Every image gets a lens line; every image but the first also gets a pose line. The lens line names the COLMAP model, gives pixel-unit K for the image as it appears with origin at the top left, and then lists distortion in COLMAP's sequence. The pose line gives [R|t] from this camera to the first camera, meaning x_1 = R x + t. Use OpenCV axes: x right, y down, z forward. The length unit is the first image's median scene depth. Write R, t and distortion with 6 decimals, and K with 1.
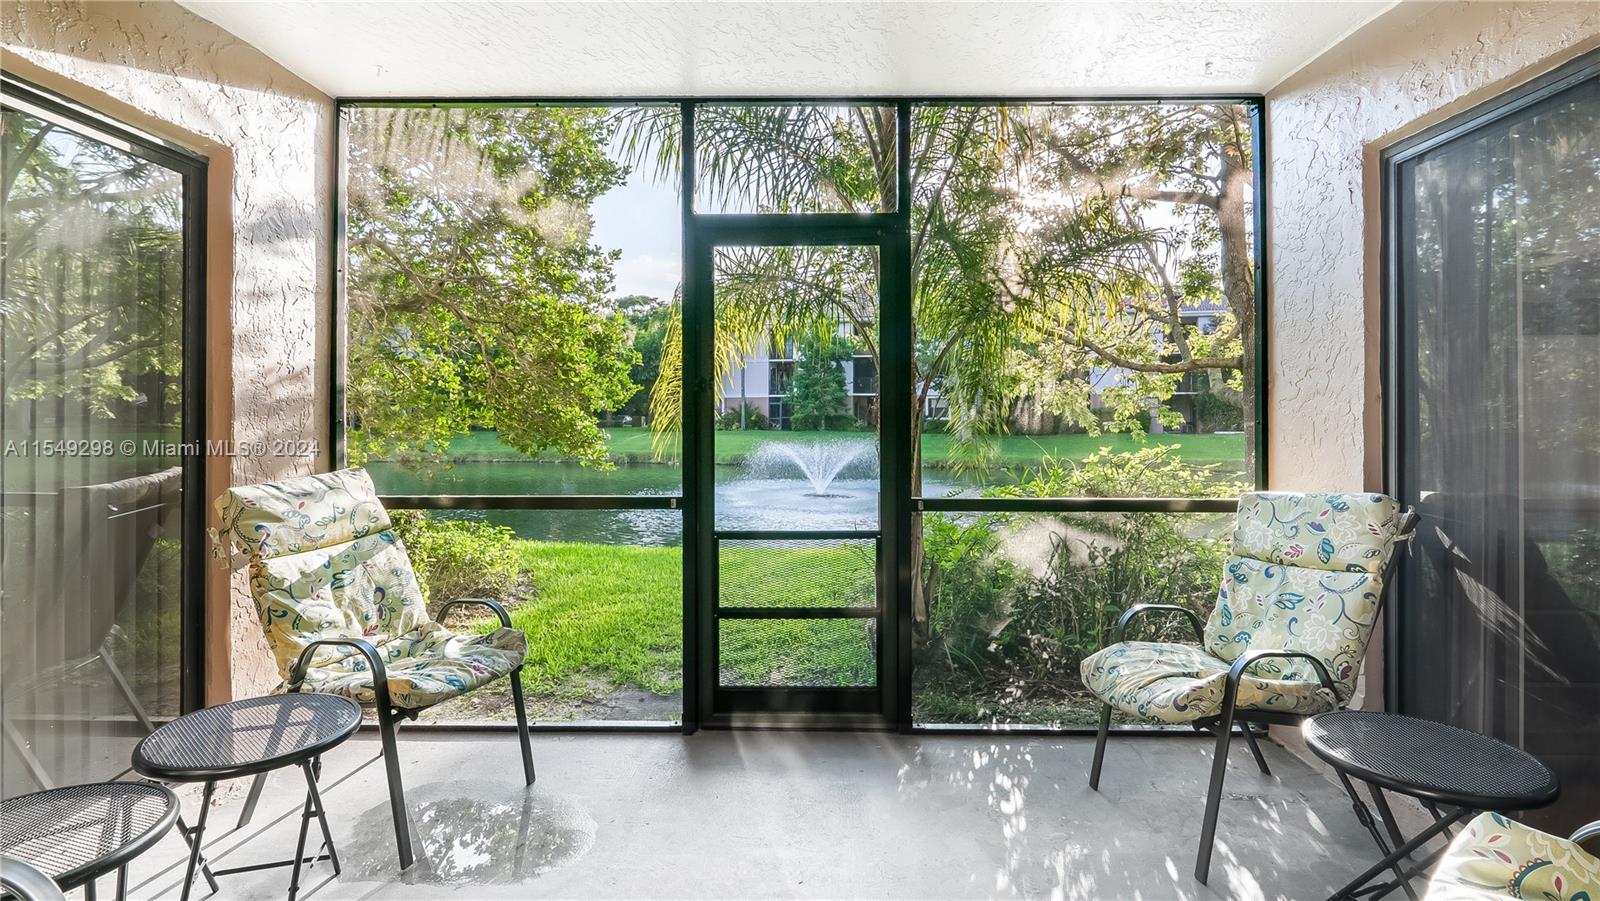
lens RADIAL K [[747.5, 0, 805.1], [0, 747.5, 418.6], [0, 0, 1]] dist [-0.003788, -0.000530]
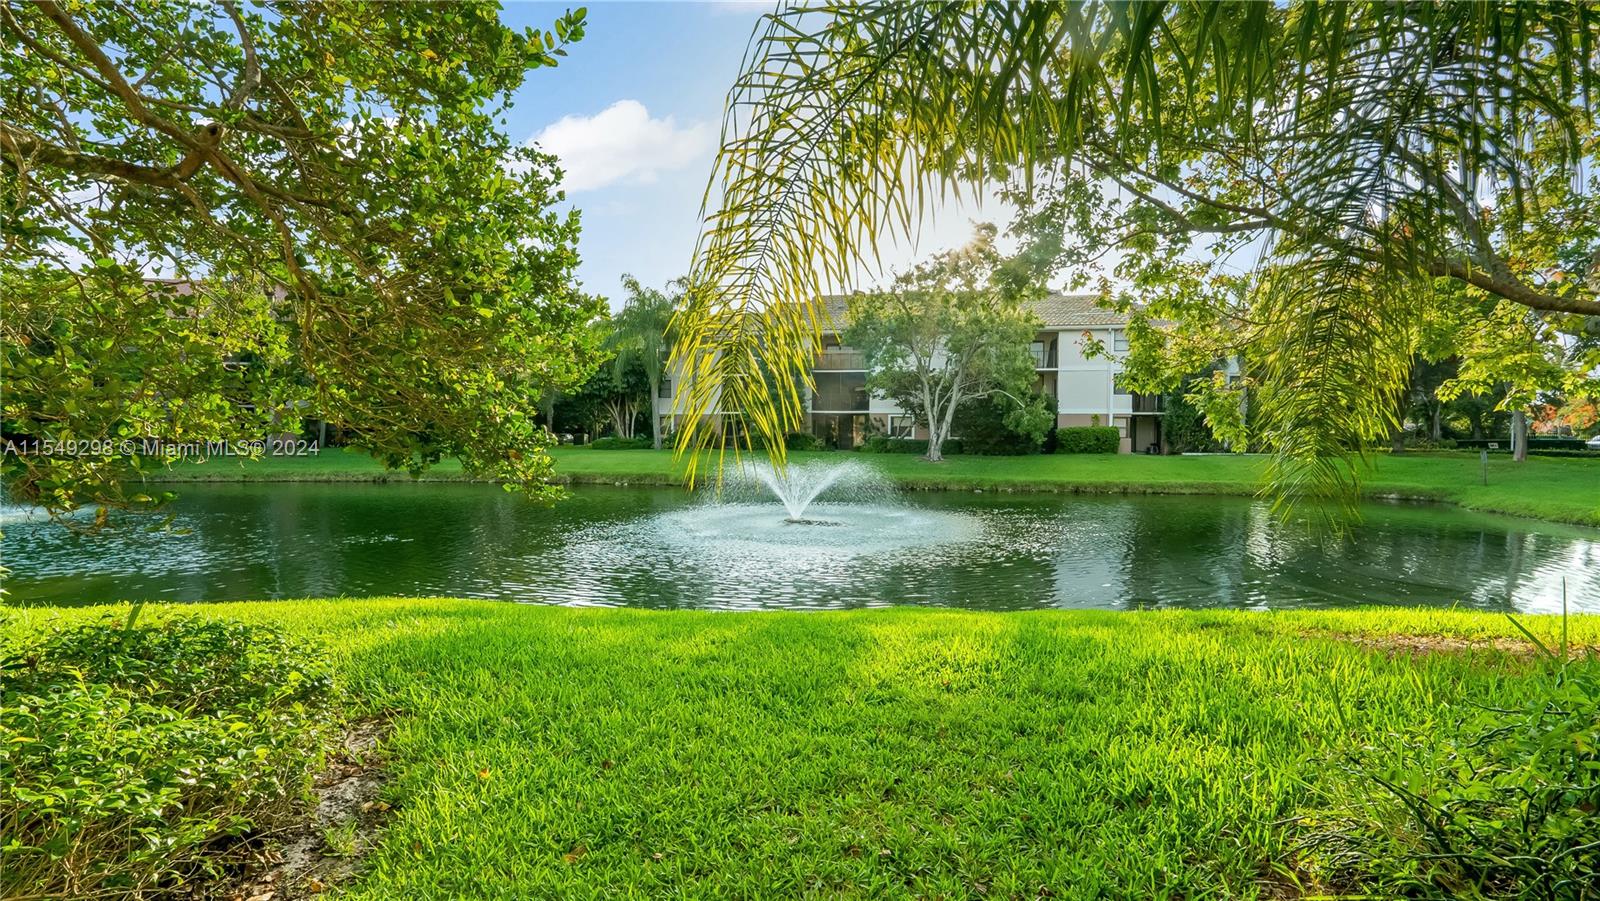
lens RADIAL K [[764.7, 0, 802.3], [0, 764.7, 467.3], [0, 0, 1]] dist [-0.002068, -0.000702]
pose [[0.997987, 0.004489, 0.063263, -0.087370], [-0.006884, 0.999266, 0.037682, 0.016529], [-0.063048, -0.038042, 0.997285, 0.319040]]
